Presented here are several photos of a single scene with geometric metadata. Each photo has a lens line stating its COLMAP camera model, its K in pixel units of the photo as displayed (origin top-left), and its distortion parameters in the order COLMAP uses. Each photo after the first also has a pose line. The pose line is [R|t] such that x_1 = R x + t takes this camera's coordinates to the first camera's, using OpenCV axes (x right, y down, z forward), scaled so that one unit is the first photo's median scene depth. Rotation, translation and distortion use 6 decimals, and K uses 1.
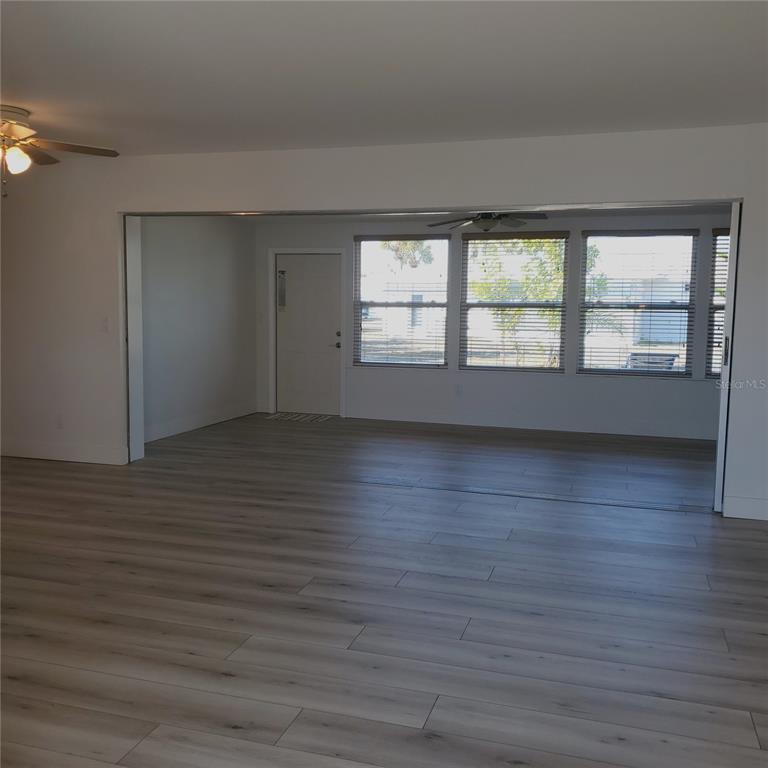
lens RADIAL K [[805.5, 0, 359.3], [0, 805.5, 383.4], [0, 0, 1]] dist [0.028956, -0.016717]
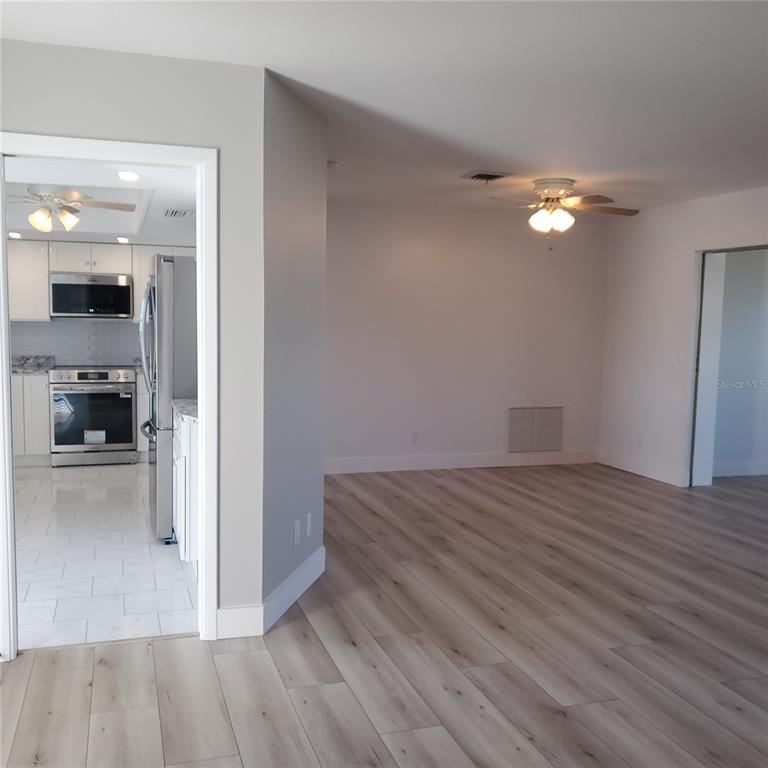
lens RADIAL K [[805.5, 0, 359.3], [0, 805.5, 383.4], [0, 0, 1]] dist [0.028956, -0.016717]
pose [[0.577978, 0.065794, -0.813396, 0.453573], [-0.098218, 0.995107, 0.010701, -0.006828], [0.810120, 0.073705, 0.581613, 0.037331]]
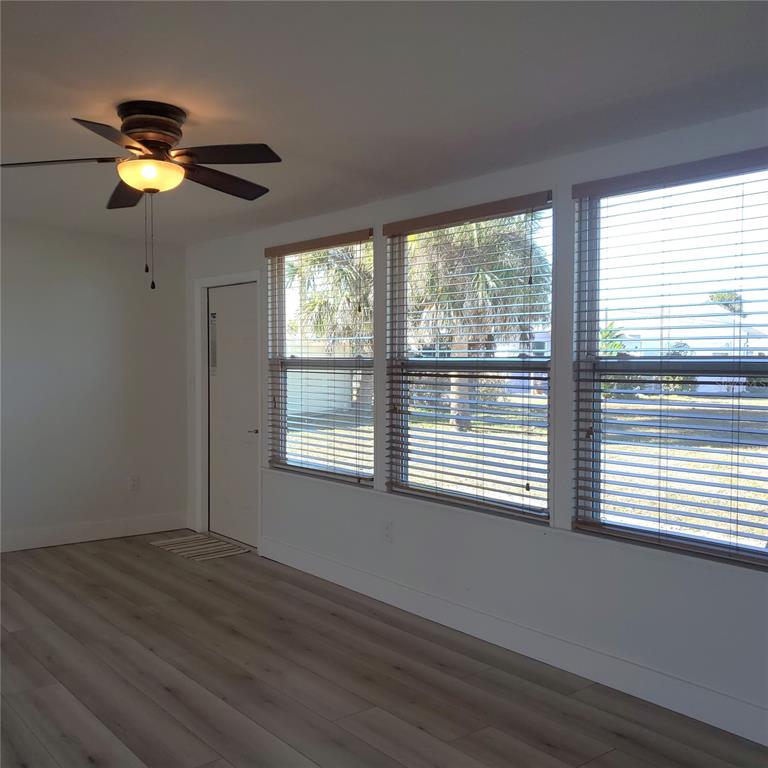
lens RADIAL K [[805.5, 0, 359.3], [0, 805.5, 383.4], [0, 0, 1]] dist [0.028956, -0.016717]
pose [[0.838390, 0.005729, -0.545041, 0.753034], [-0.042328, 0.997609, -0.054623, -0.111939], [0.543425, 0.068866, 0.836628, 1.115659]]
